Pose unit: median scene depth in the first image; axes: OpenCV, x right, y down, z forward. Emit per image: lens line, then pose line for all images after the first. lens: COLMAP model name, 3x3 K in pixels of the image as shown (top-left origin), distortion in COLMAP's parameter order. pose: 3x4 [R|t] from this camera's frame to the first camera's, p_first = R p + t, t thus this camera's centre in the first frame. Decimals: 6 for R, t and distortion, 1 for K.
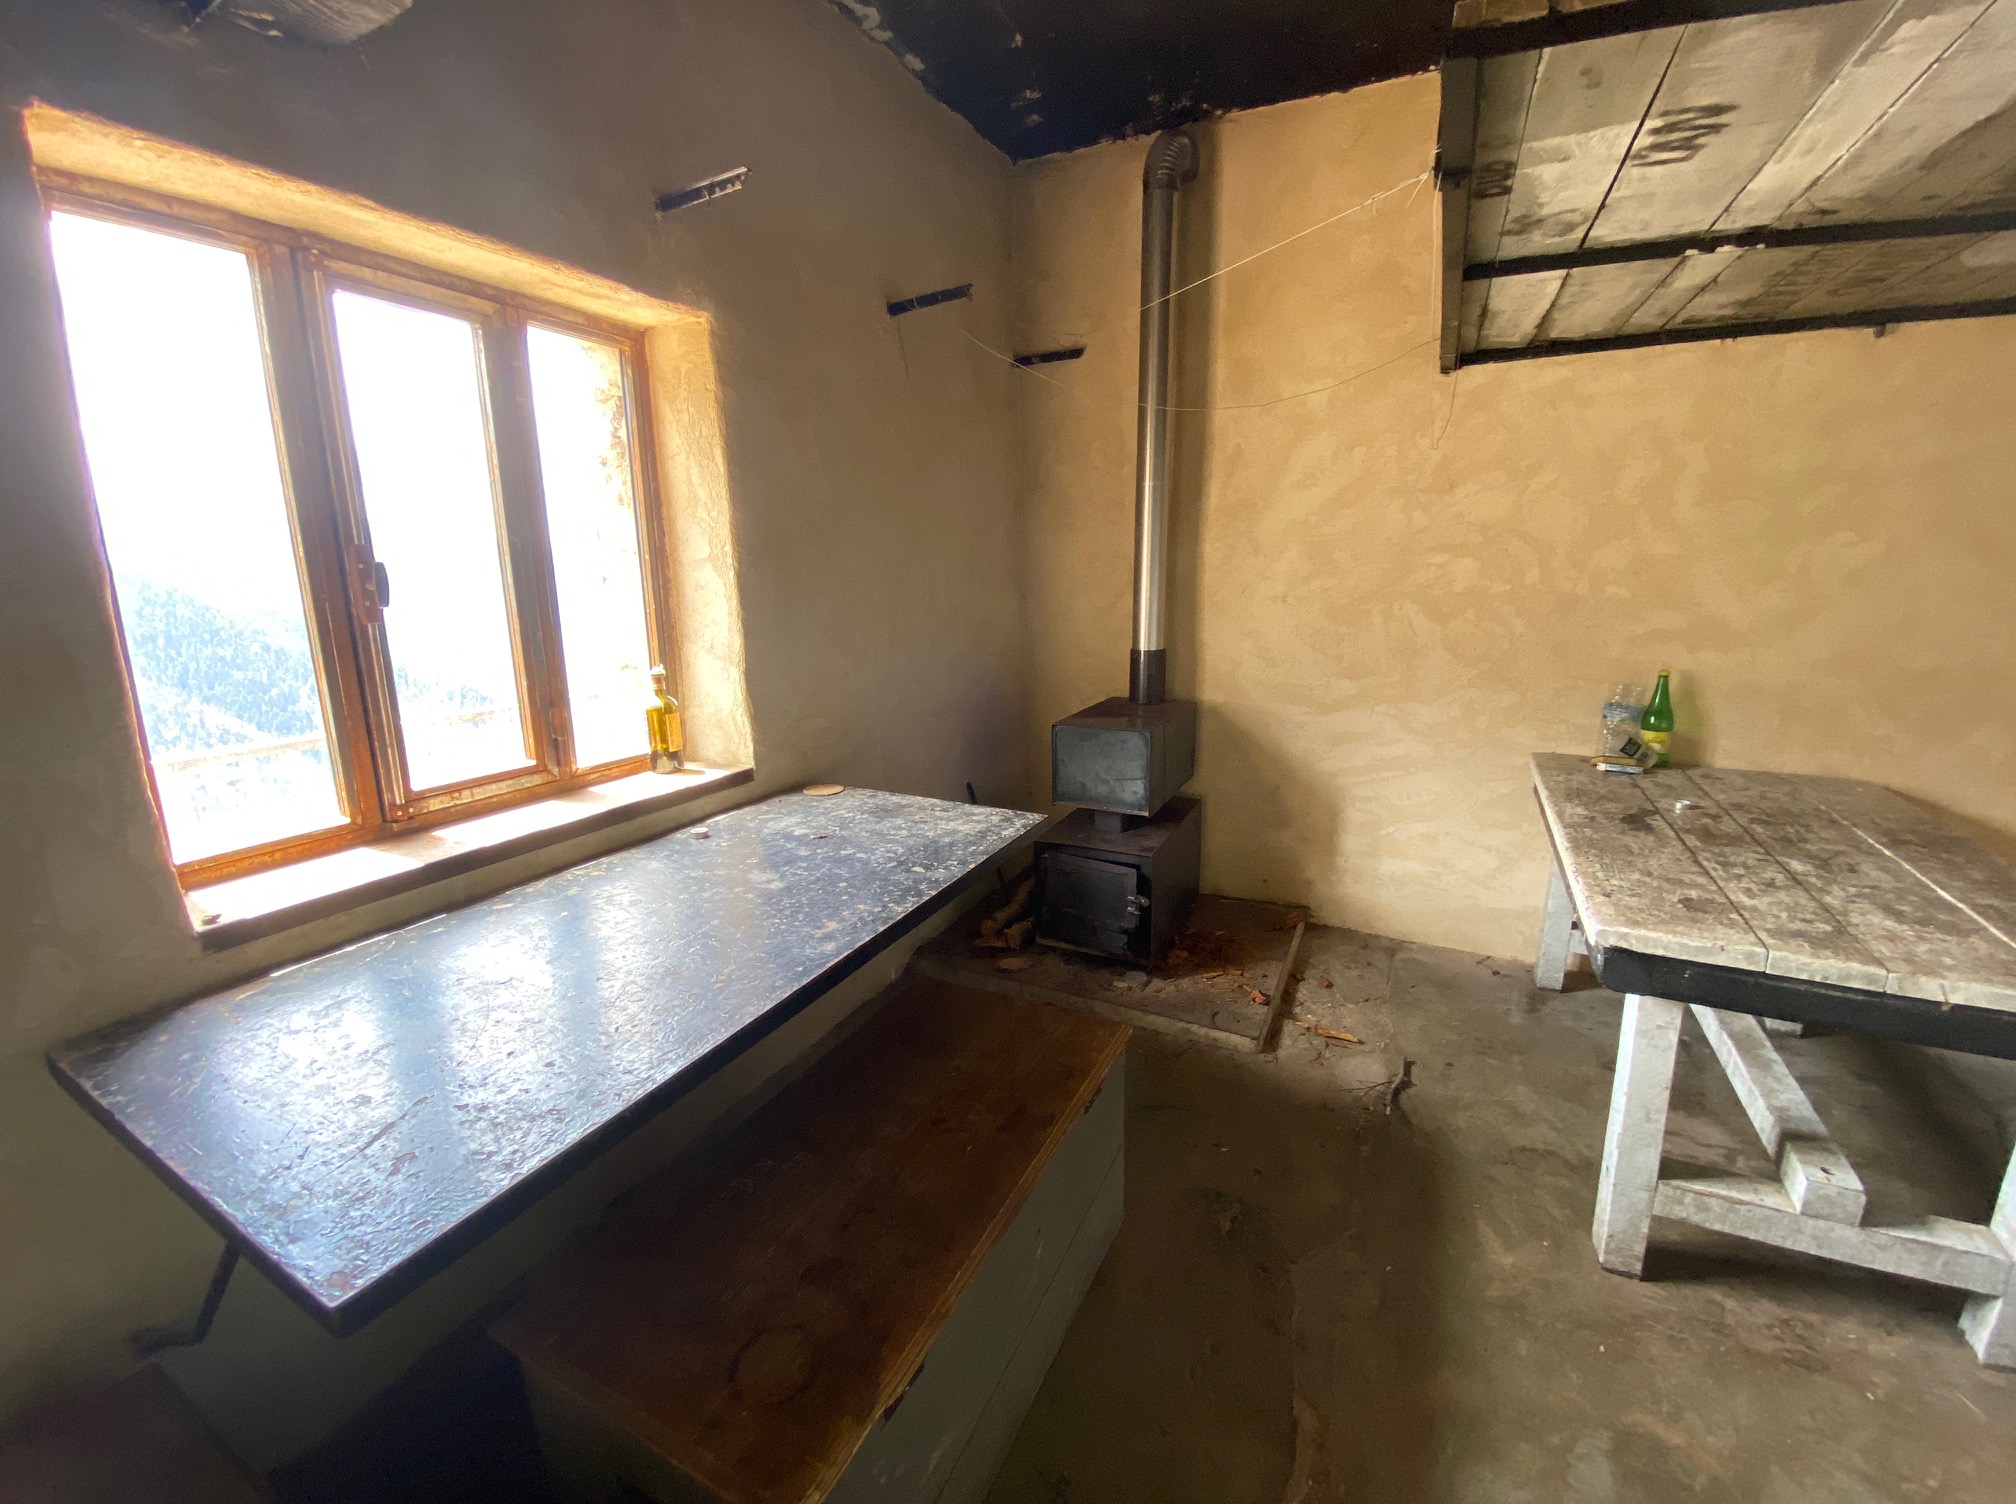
lens RADIAL K [[819.2, 0, 1009.0], [0, 819.2, 735.0], [0, 0, 1]] dist [0.013209, -0.017165]
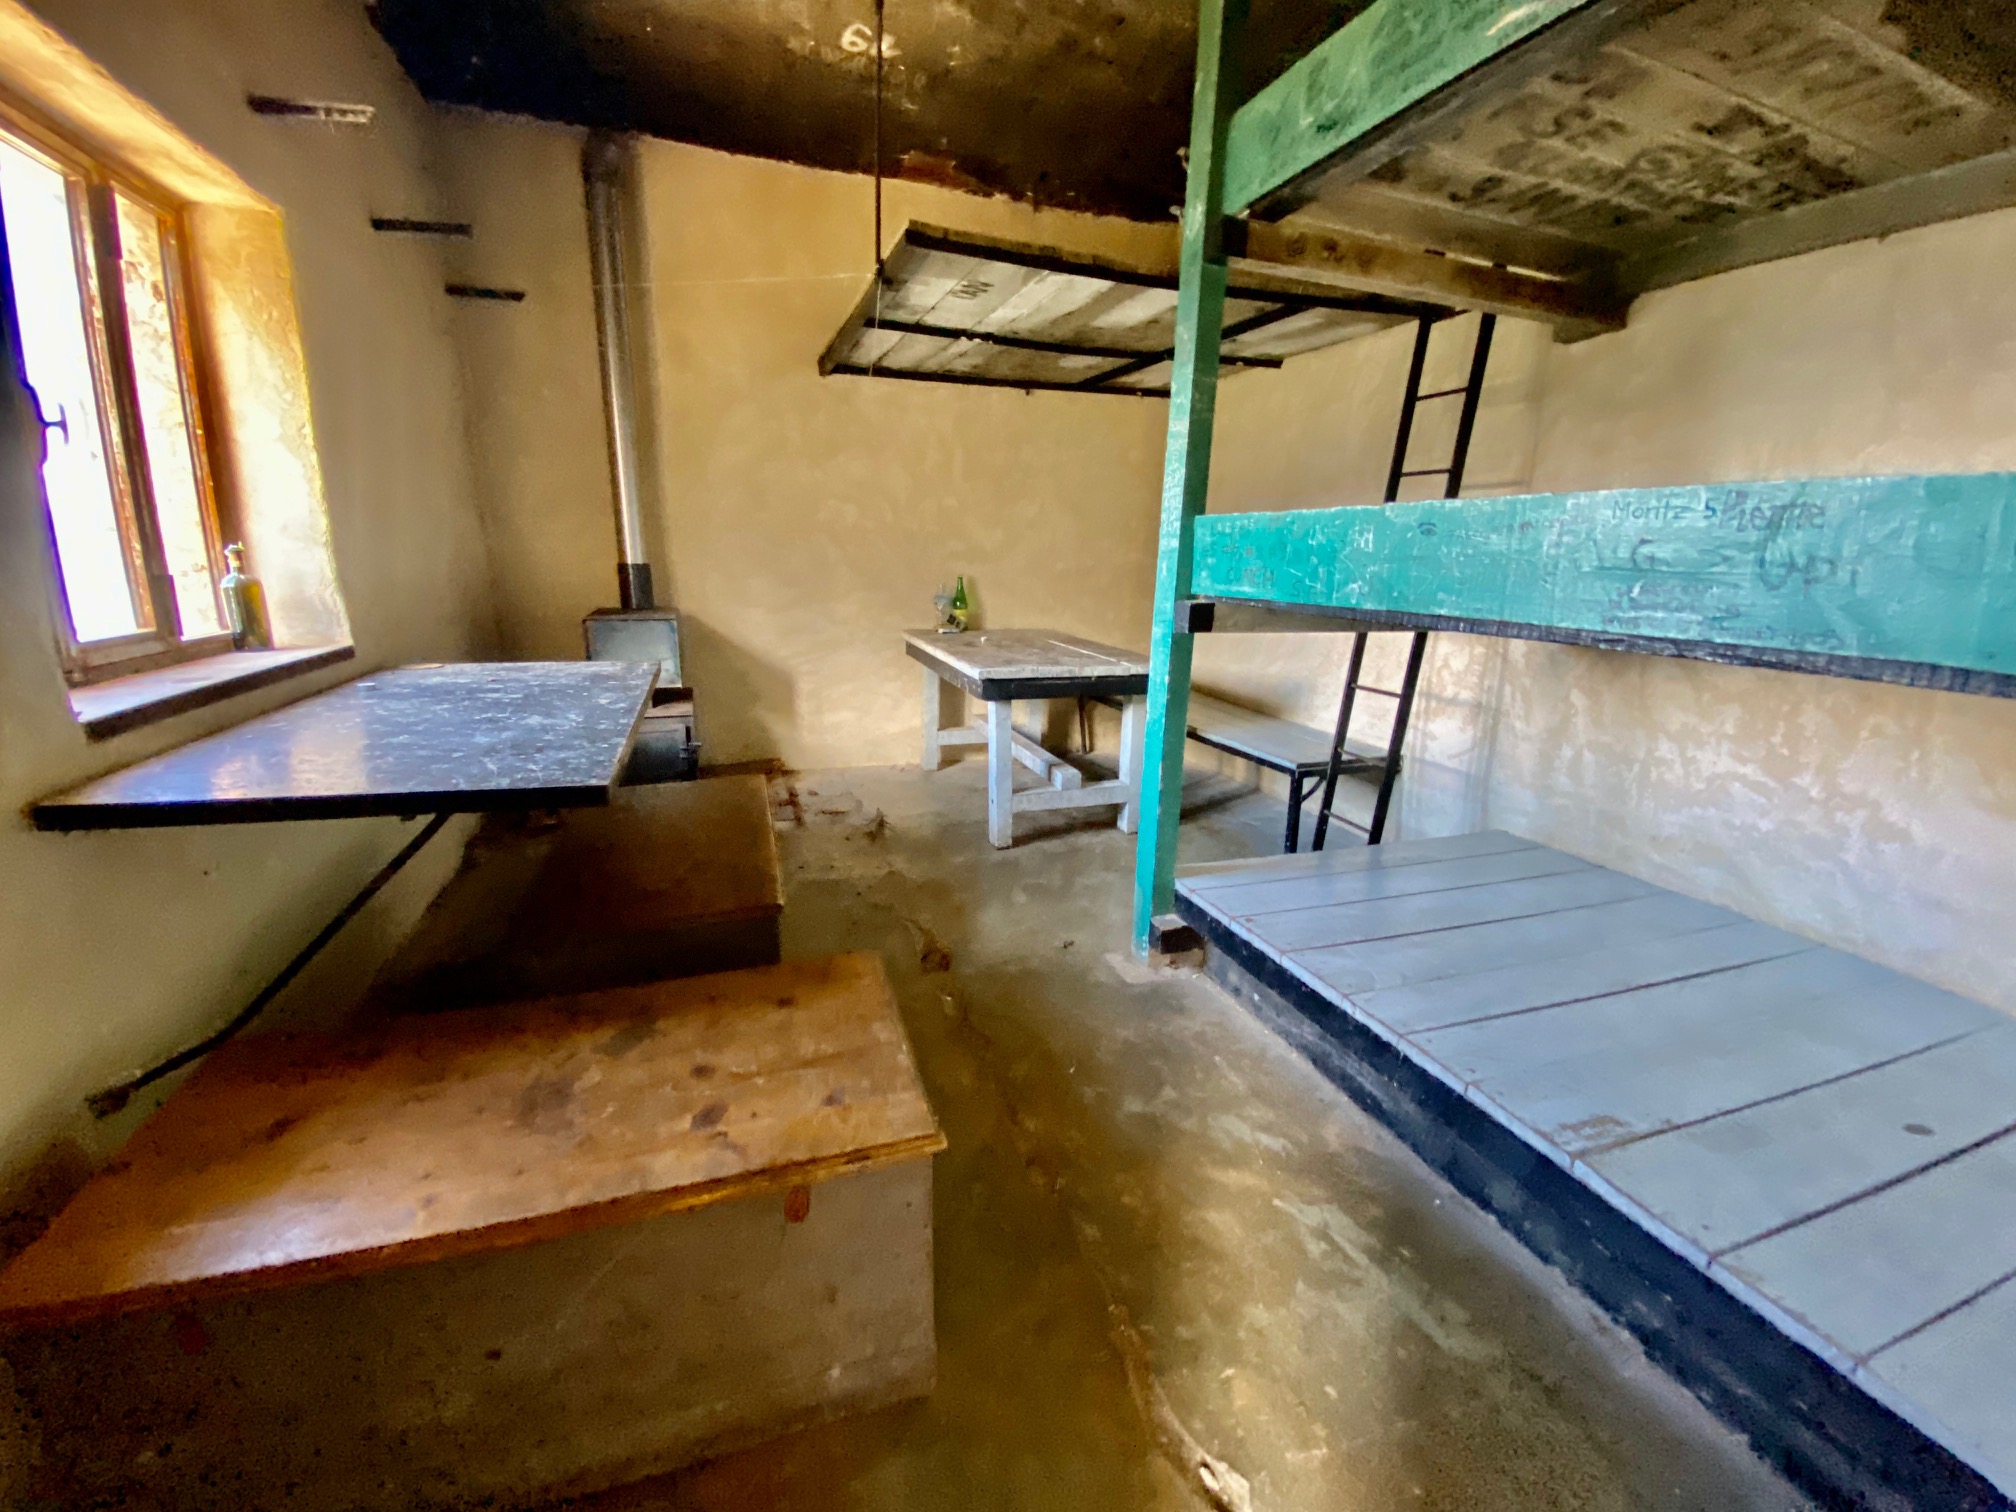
lens RADIAL K [[819.2, 0, 1036.4], [0, 819.2, 748.1], [0, 0, 1]] dist [0.000165, -0.016413]
pose [[0.670331, -0.146653, 0.727426, -0.504440], [0.120961, 0.988760, 0.087873, 0.187300], [-0.732137, 0.029086, 0.680536, -0.356905]]
